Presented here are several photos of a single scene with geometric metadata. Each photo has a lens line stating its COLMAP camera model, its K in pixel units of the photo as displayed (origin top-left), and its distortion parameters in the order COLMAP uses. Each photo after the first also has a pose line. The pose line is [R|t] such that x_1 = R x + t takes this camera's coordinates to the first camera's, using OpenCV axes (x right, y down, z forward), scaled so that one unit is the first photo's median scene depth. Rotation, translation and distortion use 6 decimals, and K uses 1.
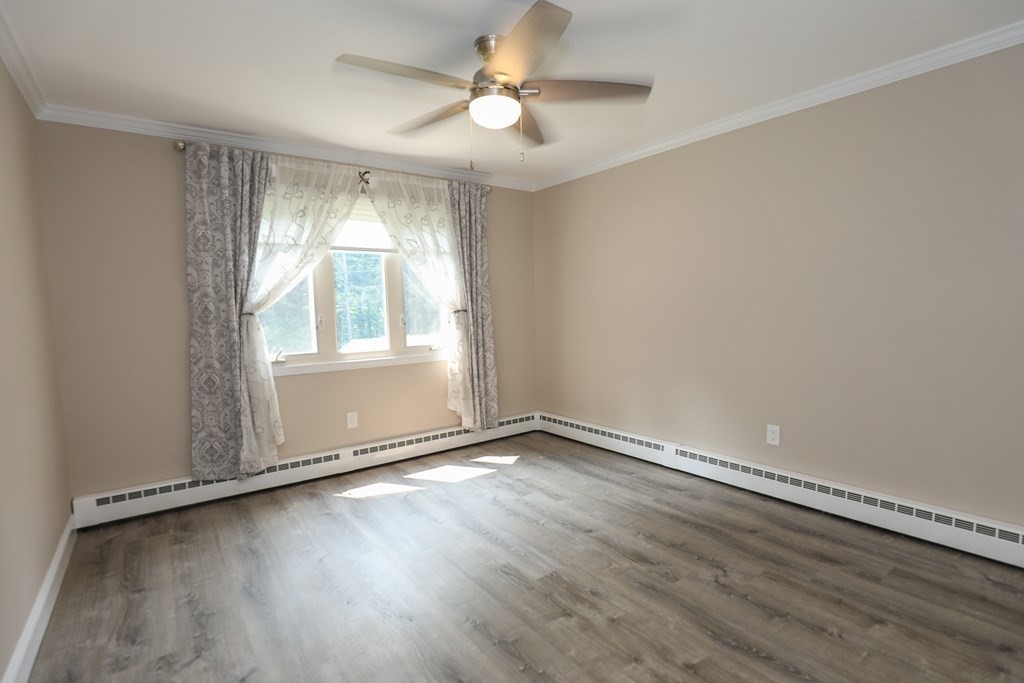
lens RADIAL K [[483.7, 0, 509.5], [0, 483.7, 342.3], [0, 0, 1]] dist [-0.003166, -0.000252]
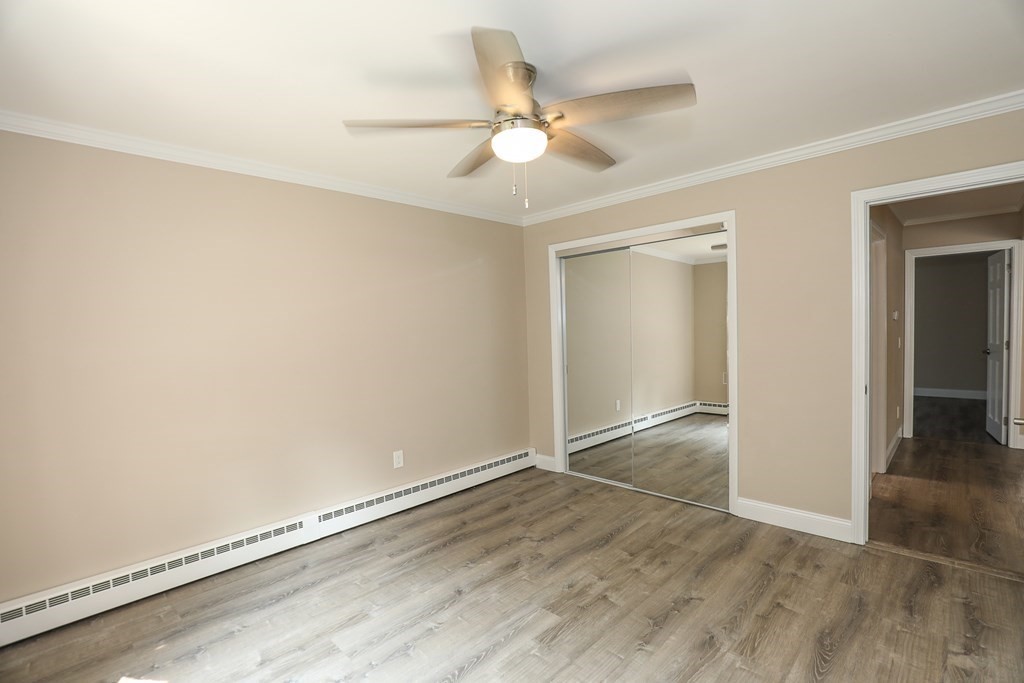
lens RADIAL K [[483.7, 0, 509.5], [0, 483.7, 342.3], [0, 0, 1]] dist [-0.003166, -0.000252]
pose [[-0.158766, 0.003654, 0.987309, -0.835111], [0.104496, 0.994439, 0.013123, -0.104143], [-0.981771, 0.105254, -0.158265, 1.060811]]
